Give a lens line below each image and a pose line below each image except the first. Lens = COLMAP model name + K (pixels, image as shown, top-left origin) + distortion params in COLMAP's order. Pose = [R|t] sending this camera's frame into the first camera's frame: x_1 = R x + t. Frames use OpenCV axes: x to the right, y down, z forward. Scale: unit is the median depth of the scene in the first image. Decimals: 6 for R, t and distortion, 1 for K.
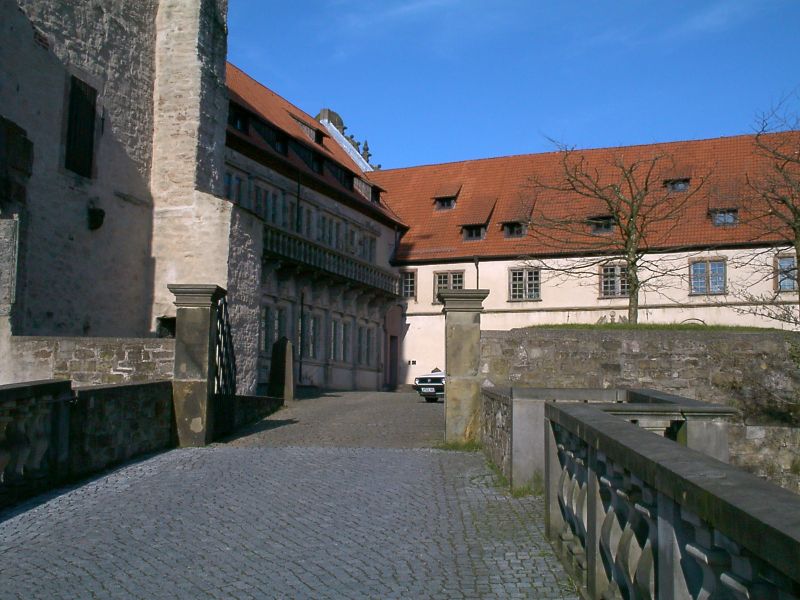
lens RADIAL K [[957.4, 0, 405.3], [0, 957.4, 306.2], [0, 0, 1]] dist [-0.075003, 0.000000]
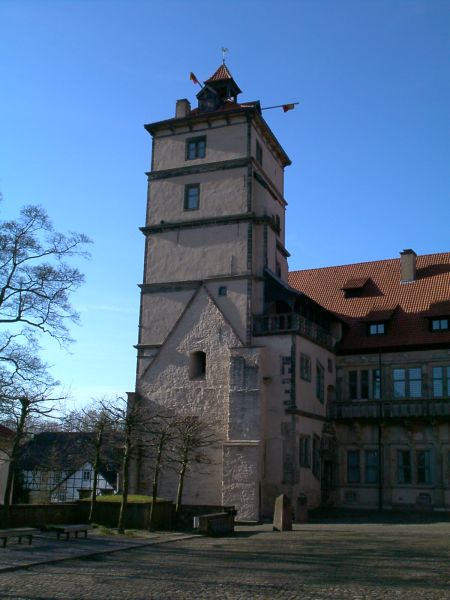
lens RADIAL K [[718.0, 0, 219.9], [0, 718.0, 302.4], [0, 0, 1]] dist [-0.075003, 0.000000]
pose [[-0.164459, -0.252920, -0.953407, 1.941683], [0.077586, 0.960256, -0.268120, 0.047084], [0.983328, -0.118065, -0.138300, 1.398818]]
